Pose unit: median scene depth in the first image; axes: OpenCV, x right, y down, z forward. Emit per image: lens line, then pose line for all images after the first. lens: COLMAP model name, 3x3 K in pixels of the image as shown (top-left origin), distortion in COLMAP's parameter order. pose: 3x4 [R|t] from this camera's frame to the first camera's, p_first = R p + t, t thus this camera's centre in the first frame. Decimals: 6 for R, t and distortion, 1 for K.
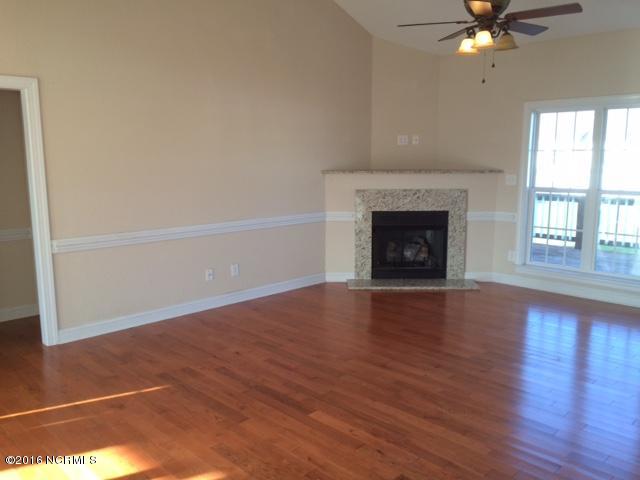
lens RADIAL K [[560.9, 0, 319.7], [0, 560.9, 236.1], [0, 0, 1]] dist [0.092542, -0.107534]
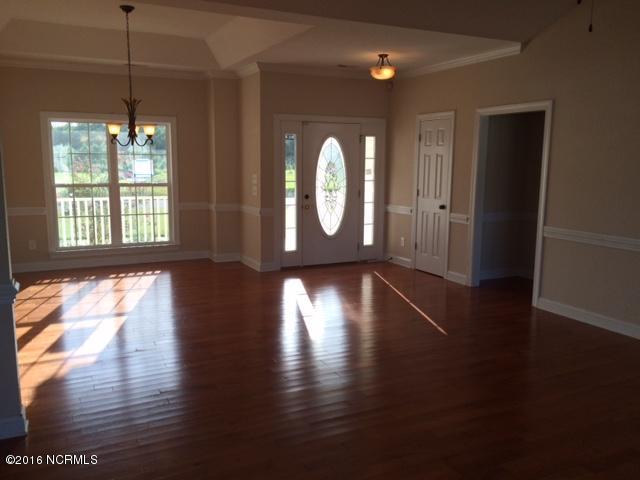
lens RADIAL K [[537.4, 0, 333.8], [0, 537.4, 240.2], [0, 0, 1]] dist [0.086271, -0.156334]
pose [[-0.292774, 0.147921, -0.944671, 0.562019], [-0.146039, 0.969453, 0.197062, -0.091100], [0.944963, 0.195654, -0.262229, 0.600764]]
